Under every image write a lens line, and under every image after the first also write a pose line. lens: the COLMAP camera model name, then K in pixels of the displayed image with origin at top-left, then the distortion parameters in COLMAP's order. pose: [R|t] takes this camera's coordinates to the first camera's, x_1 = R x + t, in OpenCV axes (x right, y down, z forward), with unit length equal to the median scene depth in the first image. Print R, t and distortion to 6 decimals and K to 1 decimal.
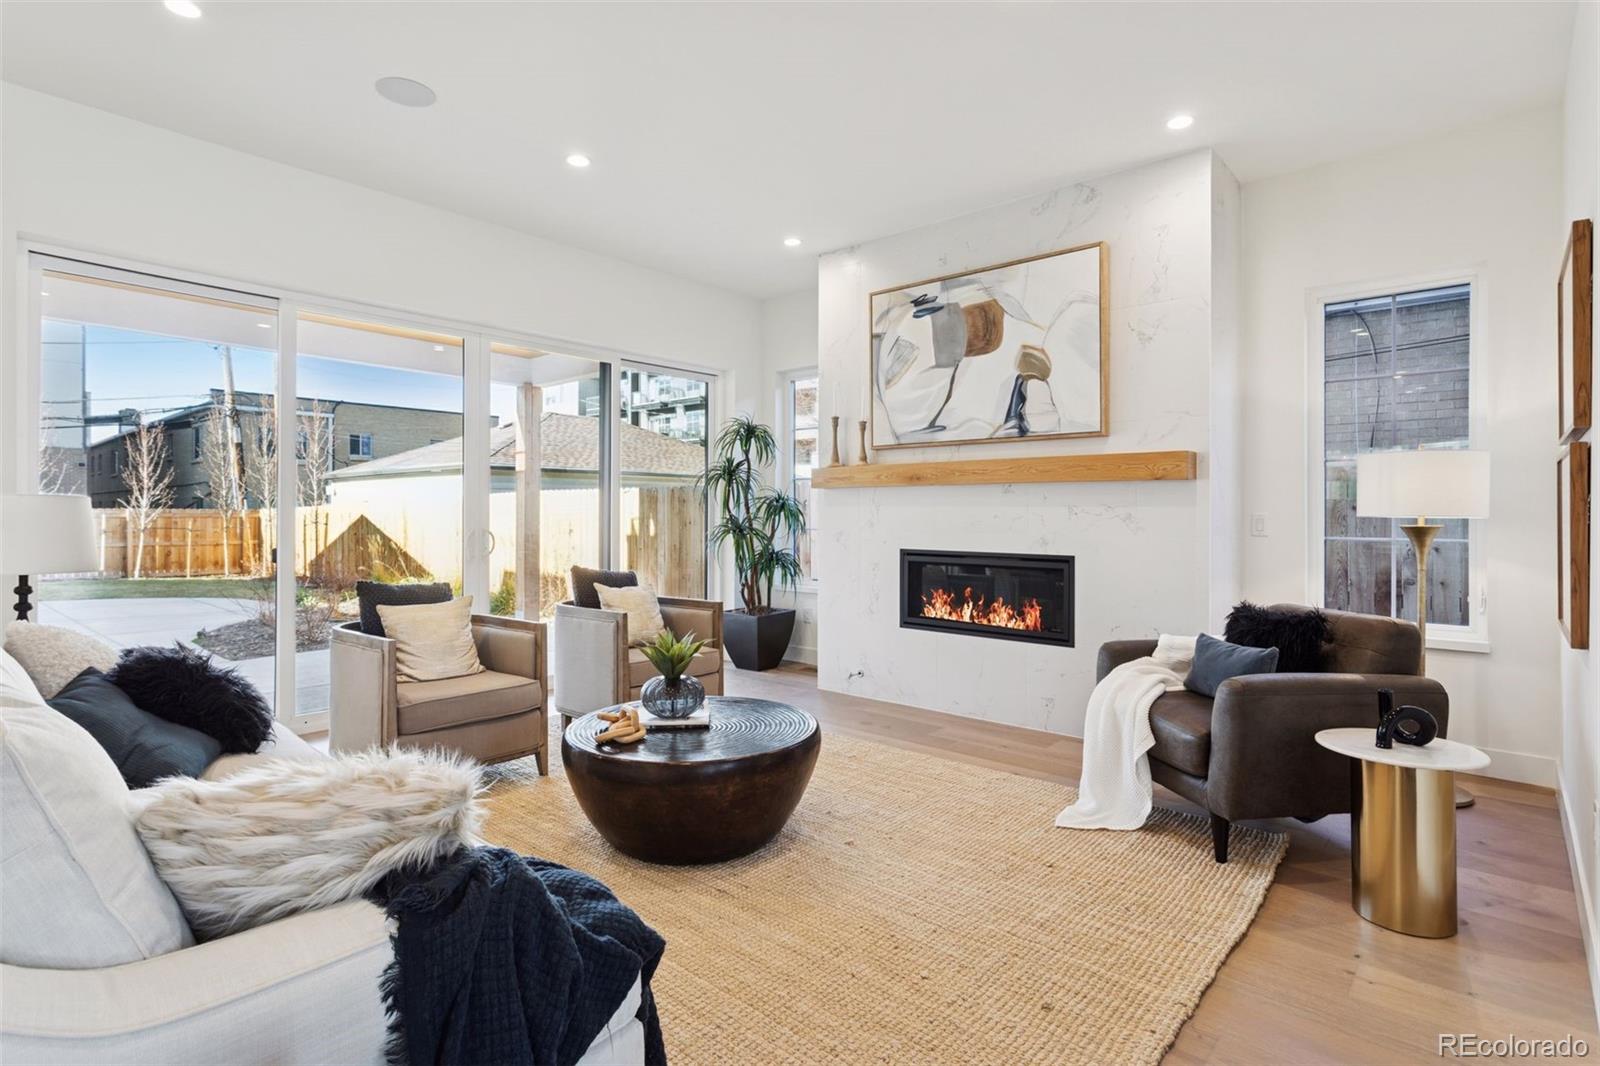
lens RADIAL K [[806.2, 0, 815.8], [0, 806.2, 509.6], [0, 0, 1]] dist [-0.004399, -0.000844]
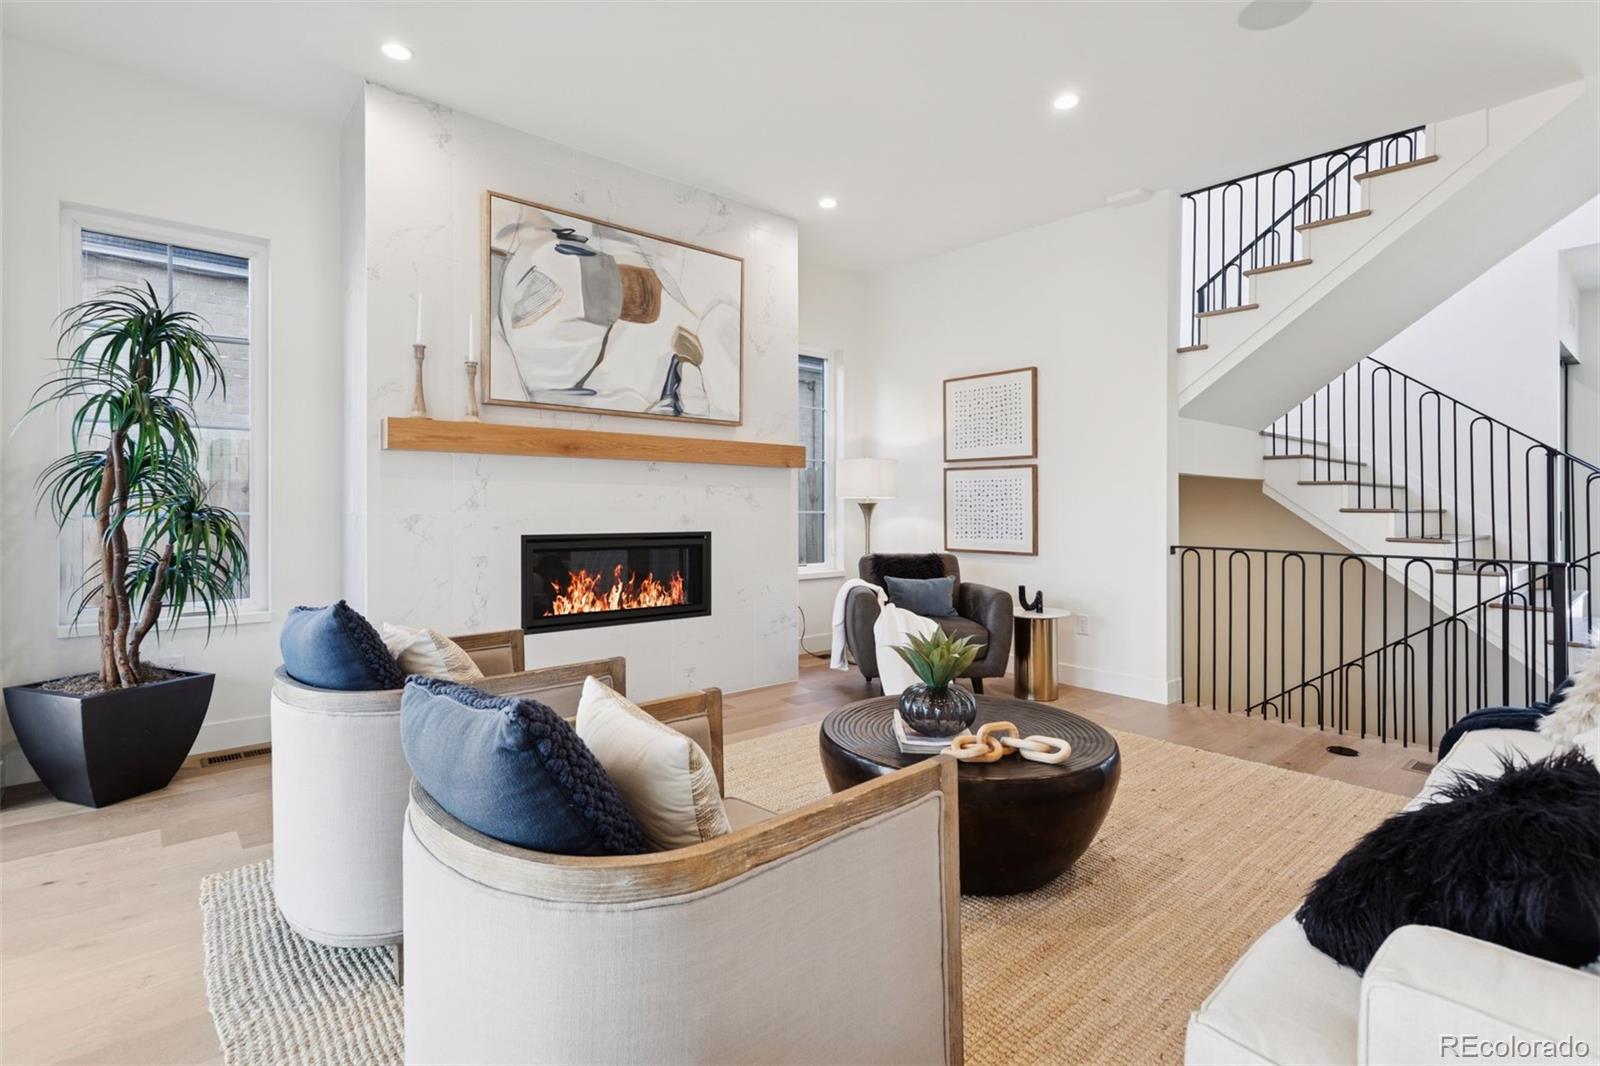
lens RADIAL K [[764.3, 0, 764.5], [0, 764.3, 504.3], [0, 0, 1]] dist [0.021650, -0.000653]
pose [[0.147776, -0.010979, 0.988960, -0.650613], [-0.009789, 0.999873, 0.012563, 0.007800], [-0.988972, -0.011537, 0.147649, 0.704203]]
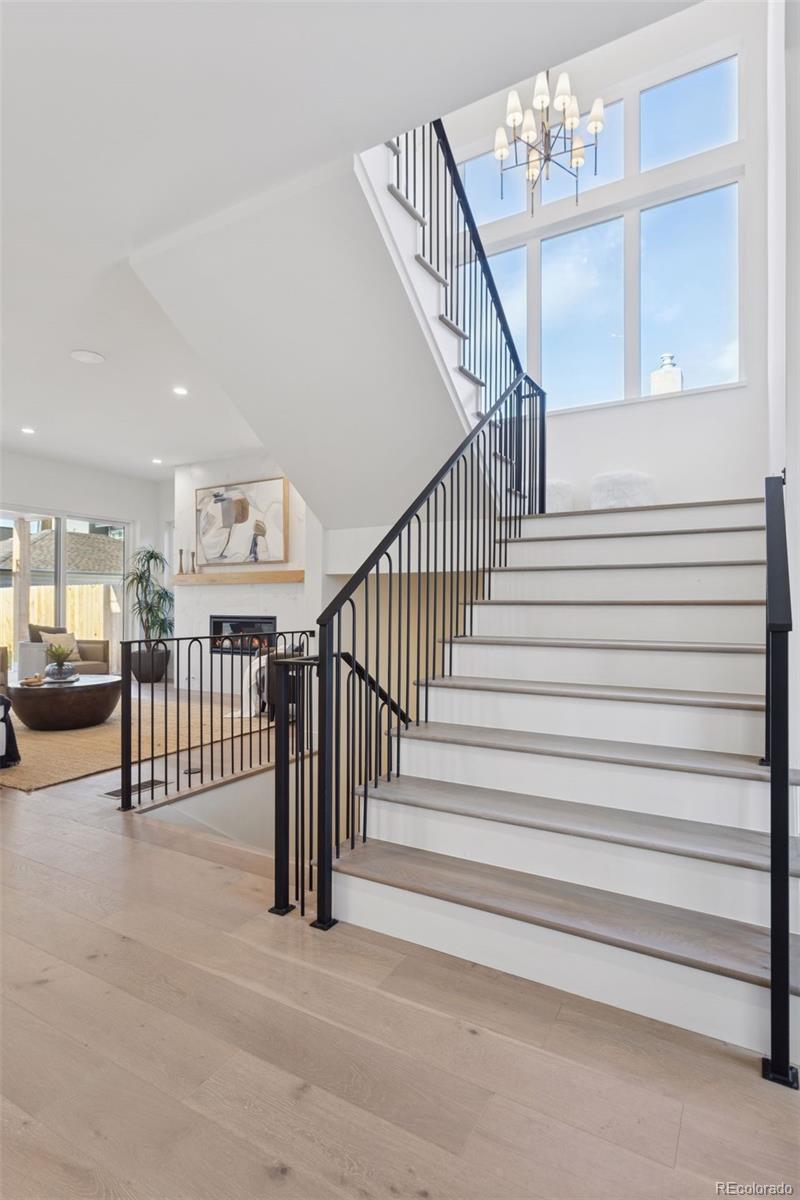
lens RADIAL K [[604.7, 0, 404.7], [0, 604.7, 591.7], [0, 0, 1]] dist [-0.004399, -0.000844]
pose [[0.981917, -0.002223, 0.189301, 0.322688], [0.004657, 0.999912, -0.012411, 0.011473], [-0.189257, 0.013068, 0.981841, -0.642682]]
